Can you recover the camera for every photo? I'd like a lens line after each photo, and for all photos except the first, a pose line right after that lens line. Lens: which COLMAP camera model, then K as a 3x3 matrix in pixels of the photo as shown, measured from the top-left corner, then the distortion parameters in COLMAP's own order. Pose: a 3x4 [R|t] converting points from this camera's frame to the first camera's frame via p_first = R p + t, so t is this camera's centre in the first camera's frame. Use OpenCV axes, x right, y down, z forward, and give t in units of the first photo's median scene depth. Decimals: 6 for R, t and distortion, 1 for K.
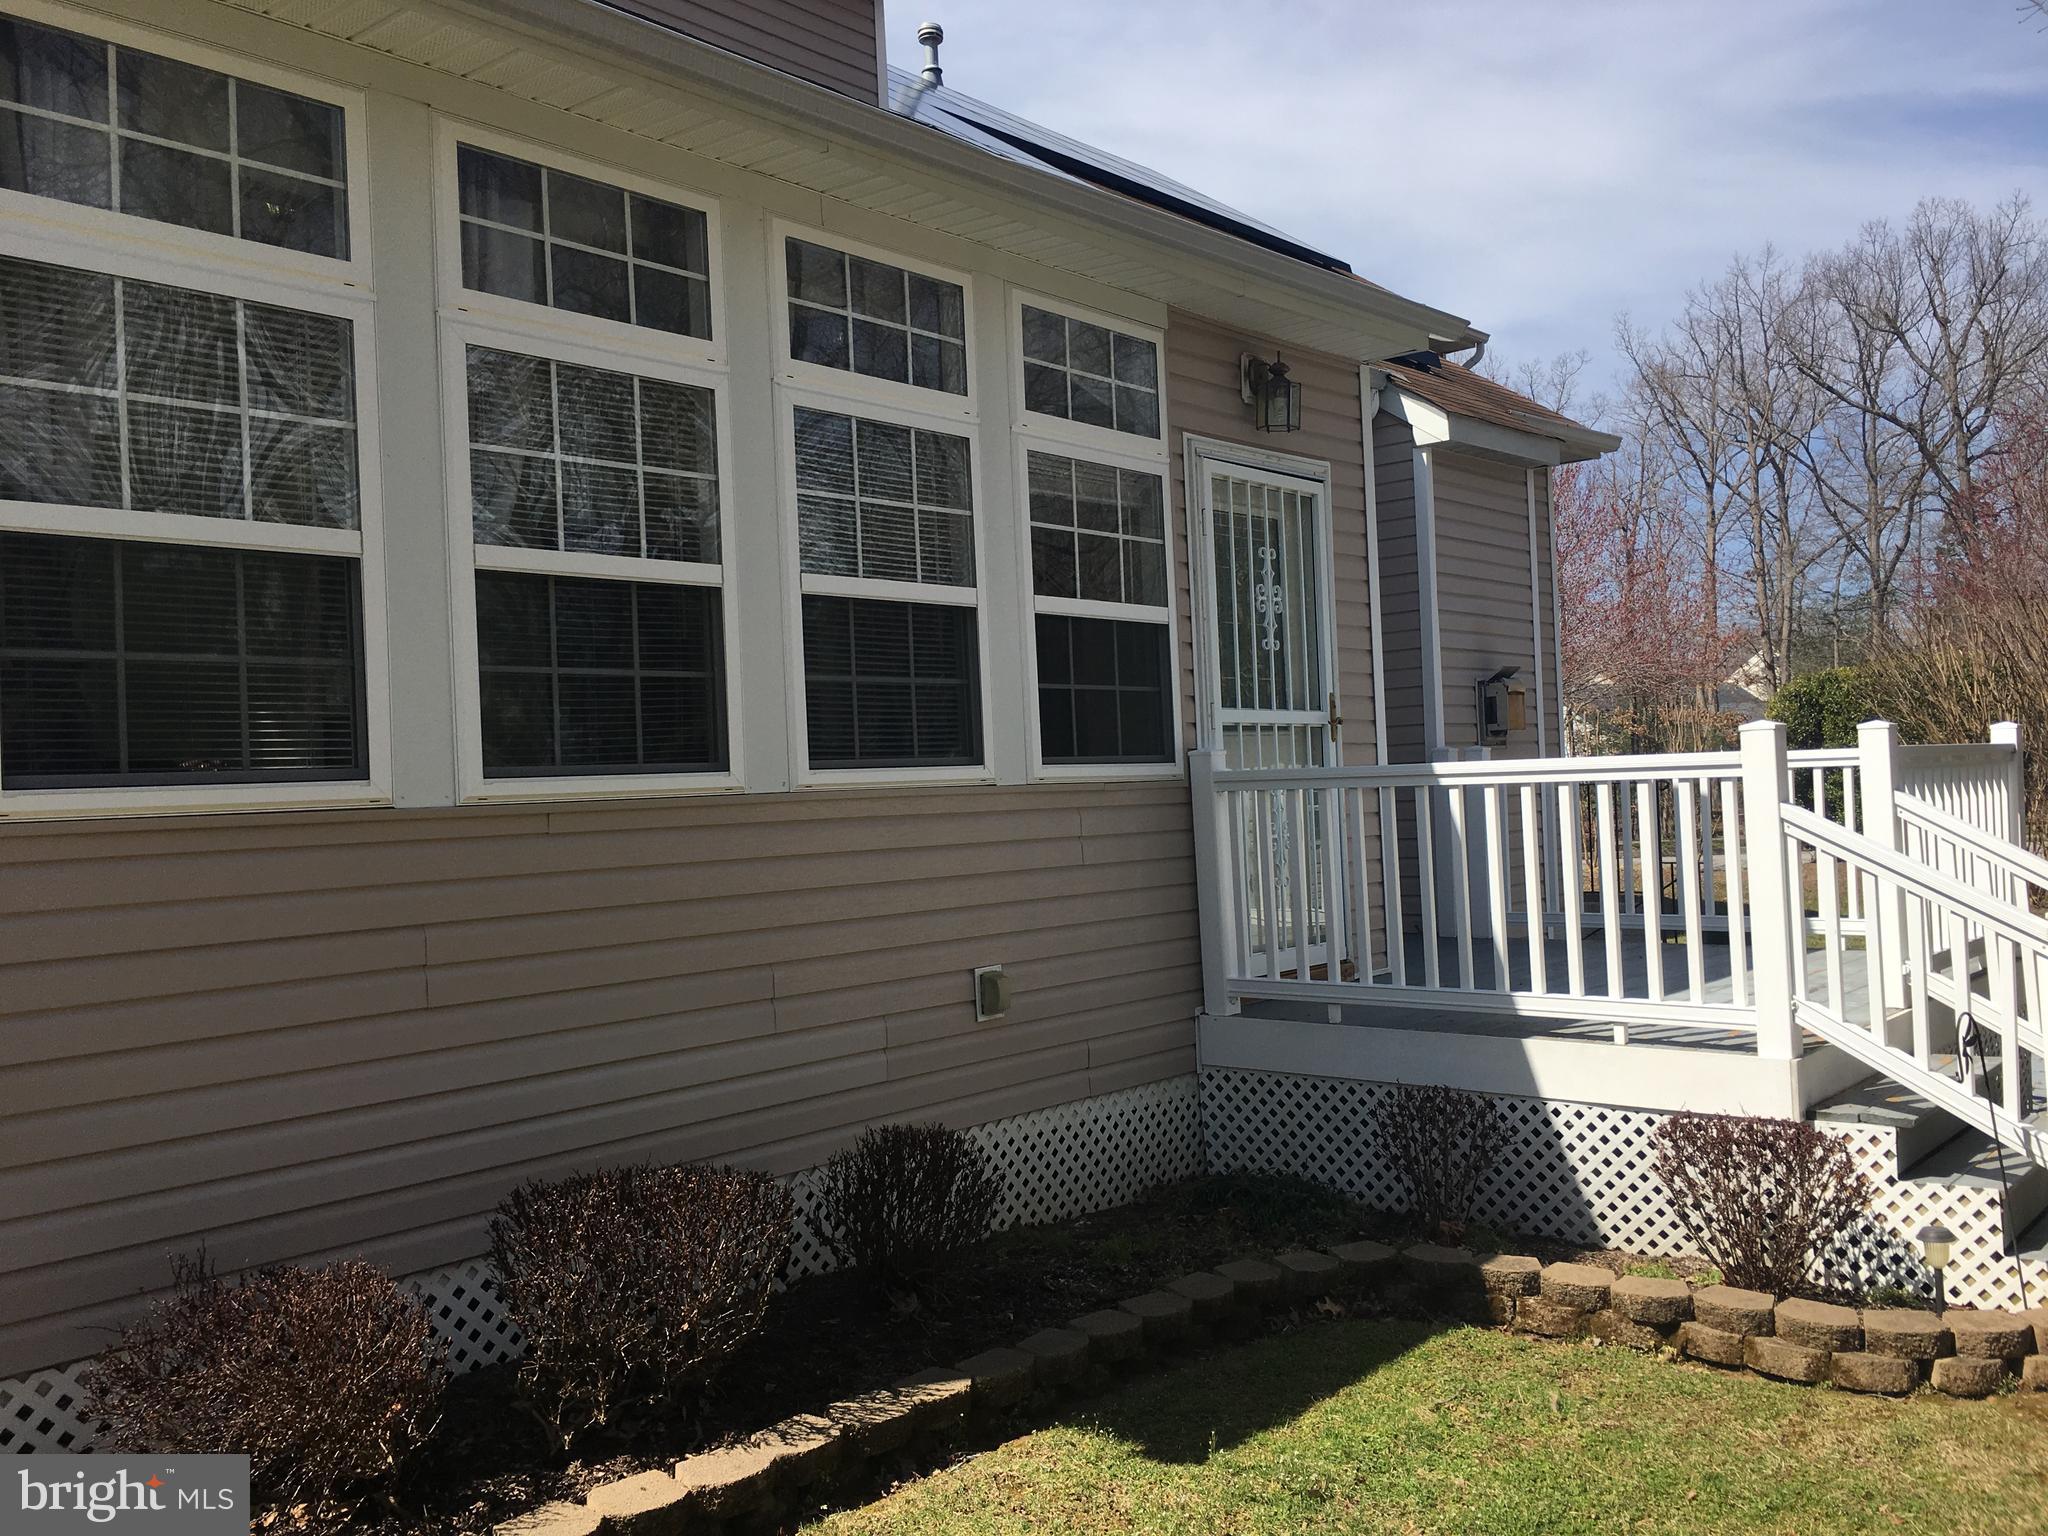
lens RADIAL K [[1728.8, 0, 1030.0], [0, 1728.8, 754.0], [0, 0, 1]] dist [0.082467, -0.108405]
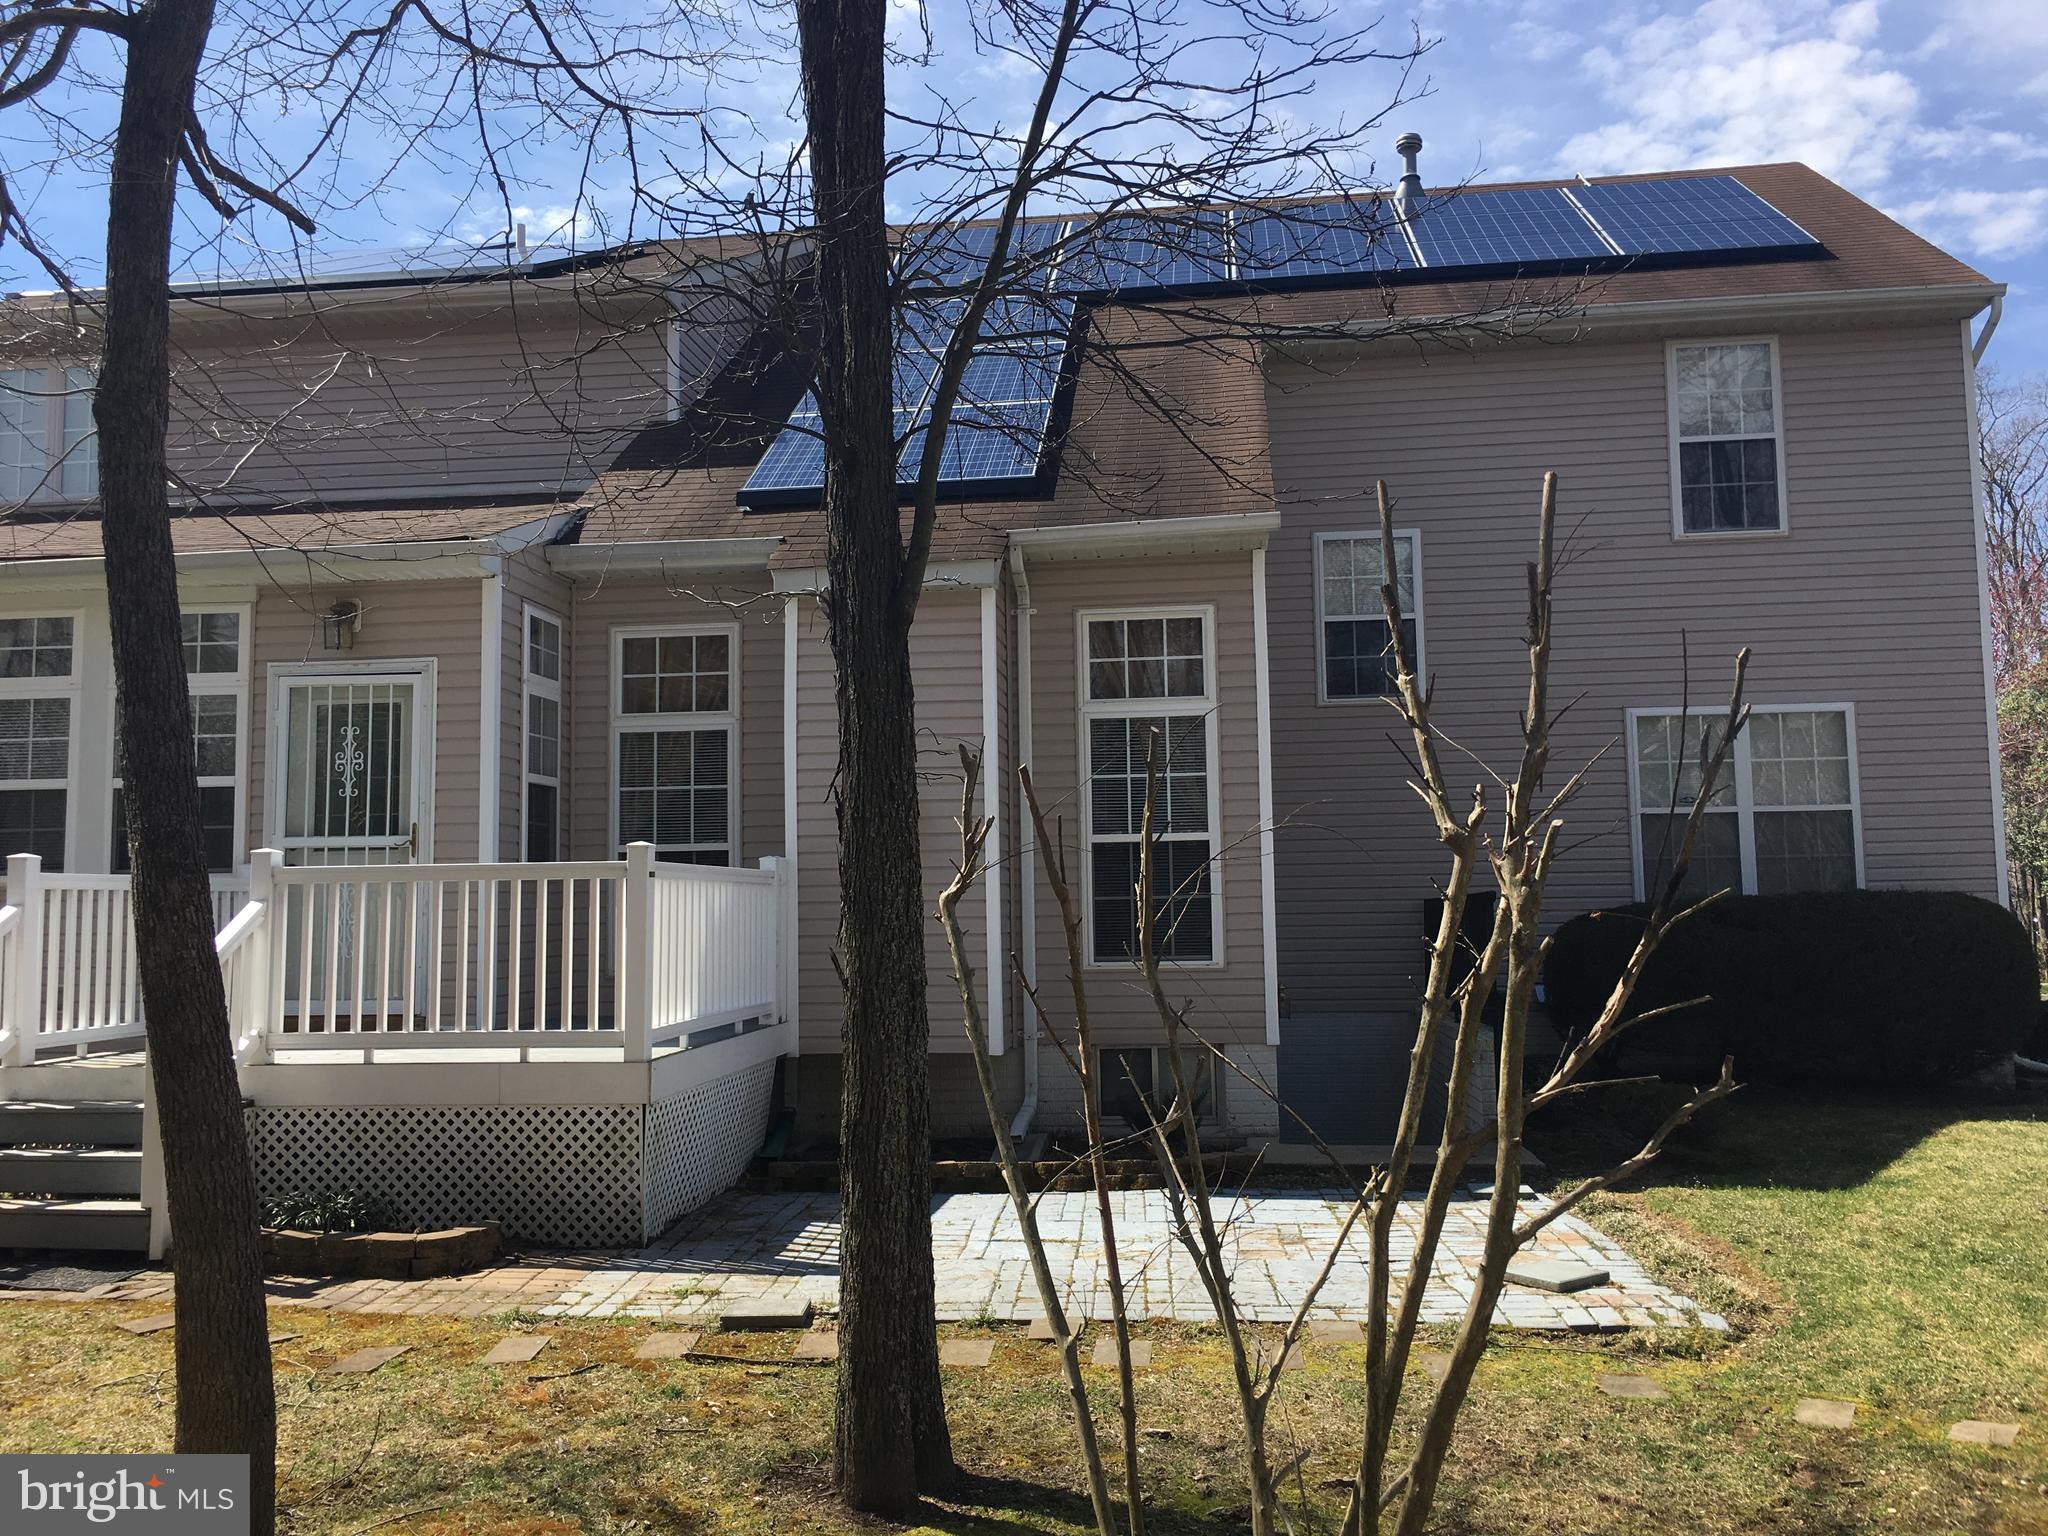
lens RADIAL K [[1728.8, 0, 1004.5], [0, 1728.8, 757.6], [0, 0, 1]] dist [0.082467, -0.108405]
pose [[0.555148, -0.042612, -0.830659, 1.693510], [0.006255, 0.998872, -0.047060, -0.019385], [0.831728, 0.020929, 0.554789, 0.645170]]
